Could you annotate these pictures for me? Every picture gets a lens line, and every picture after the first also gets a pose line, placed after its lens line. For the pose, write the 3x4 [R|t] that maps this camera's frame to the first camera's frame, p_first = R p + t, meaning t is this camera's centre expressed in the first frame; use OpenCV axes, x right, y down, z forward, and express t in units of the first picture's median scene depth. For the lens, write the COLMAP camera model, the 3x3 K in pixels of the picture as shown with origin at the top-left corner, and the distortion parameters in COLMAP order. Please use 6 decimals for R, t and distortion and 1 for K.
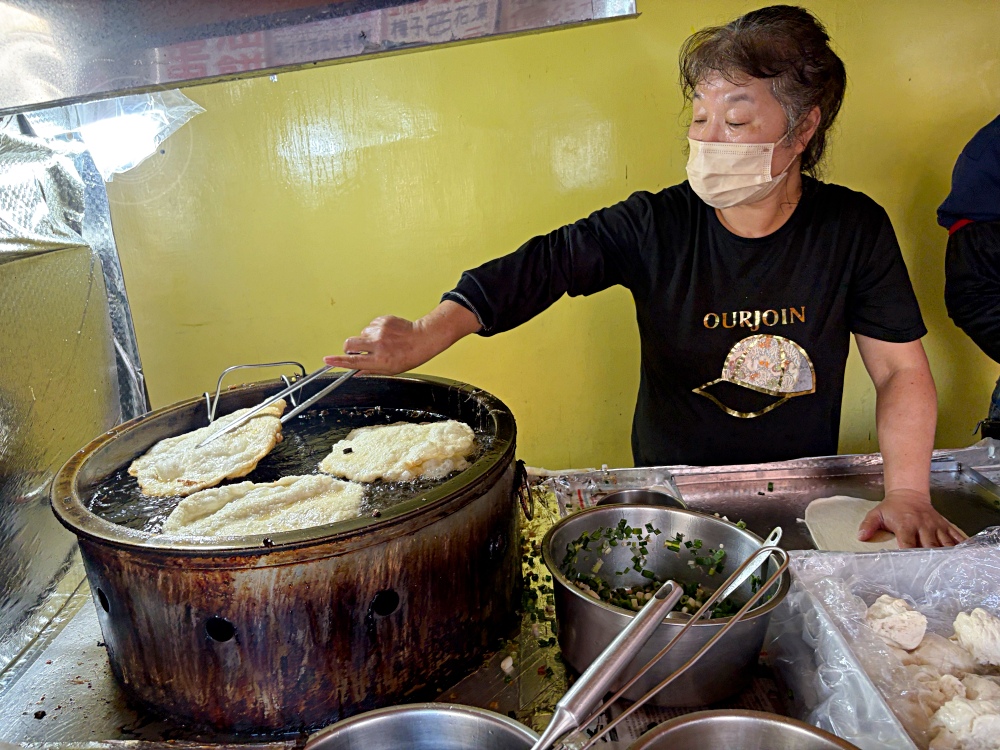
lens RADIAL K [[761.4, 0, 520.6], [0, 761.4, 367.6], [0, 0, 1]] dist [0.026857, -0.020109]
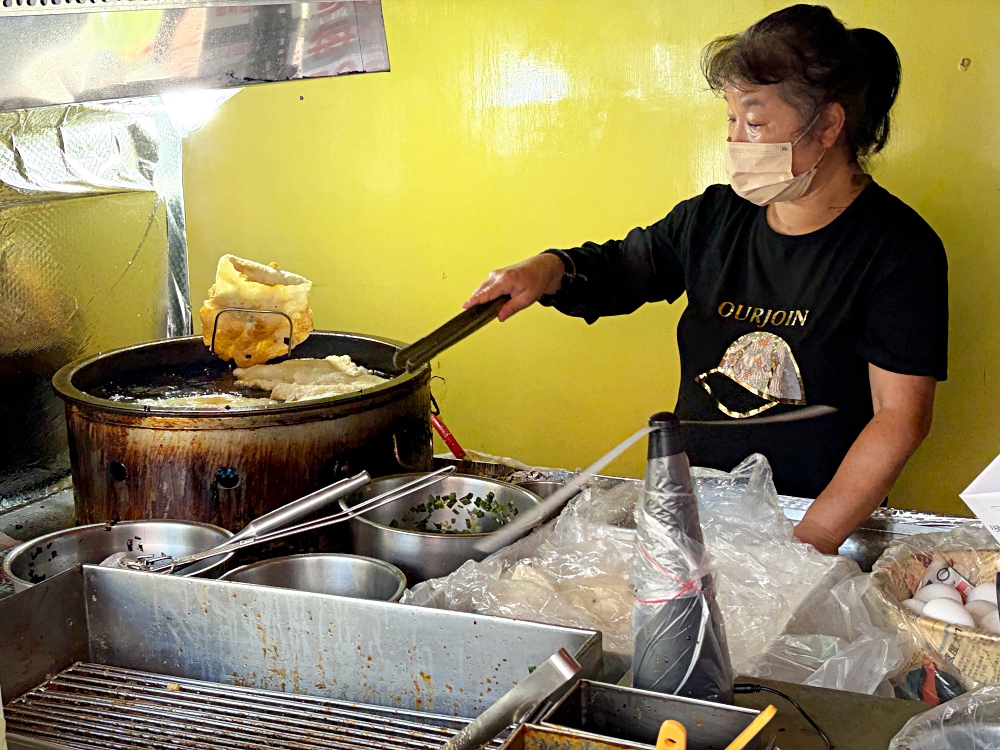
lens RADIAL K [[1441.2, 0, 578.7], [0, 1441.2, 351.8], [0, 0, 1]] dist [0.007126, 0.000000]
pose [[0.912351, 0.125758, -0.389616, 1.086997], [-0.153746, 0.987244, -0.041363, 0.085916], [0.379445, 0.097639, 0.920048, -0.887601]]
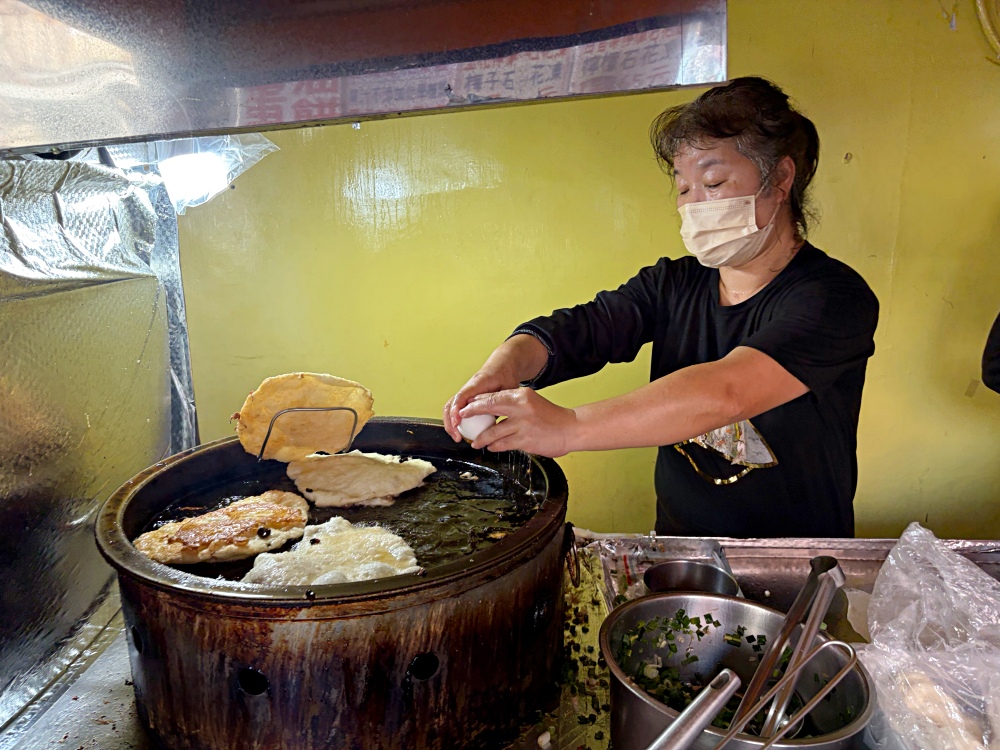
lens RADIAL K [[761.4, 0, 537.2], [0, 761.4, 373.7], [0, 0, 1]] dist [0.026857, -0.020109]
pose [[0.997159, 0.066496, -0.035376, -0.021752], [-0.068357, 0.996183, -0.054289, -0.013228], [0.031631, 0.056553, 0.997898, 0.021326]]
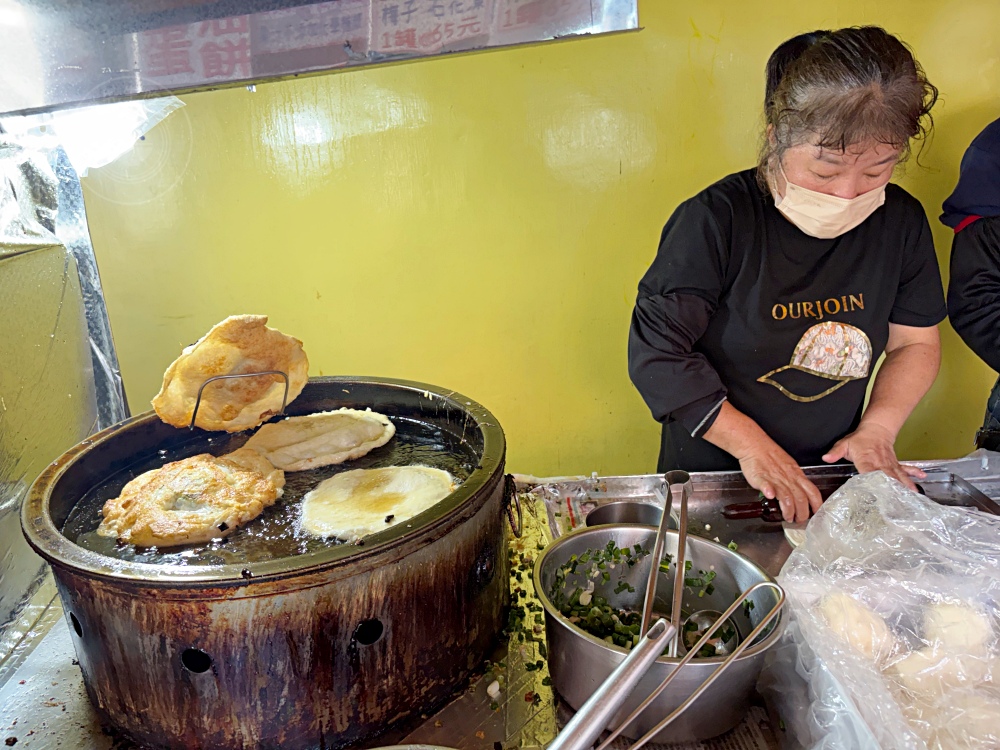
lens RADIAL K [[761.4, 0, 521.4], [0, 761.4, 369.6], [0, 0, 1]] dist [0.026857, -0.020109]
pose [[0.999804, 0.011800, 0.015925, -0.002296], [-0.012256, 0.999509, 0.028840, -0.045672], [-0.015576, -0.029029, 0.999457, 0.031366]]
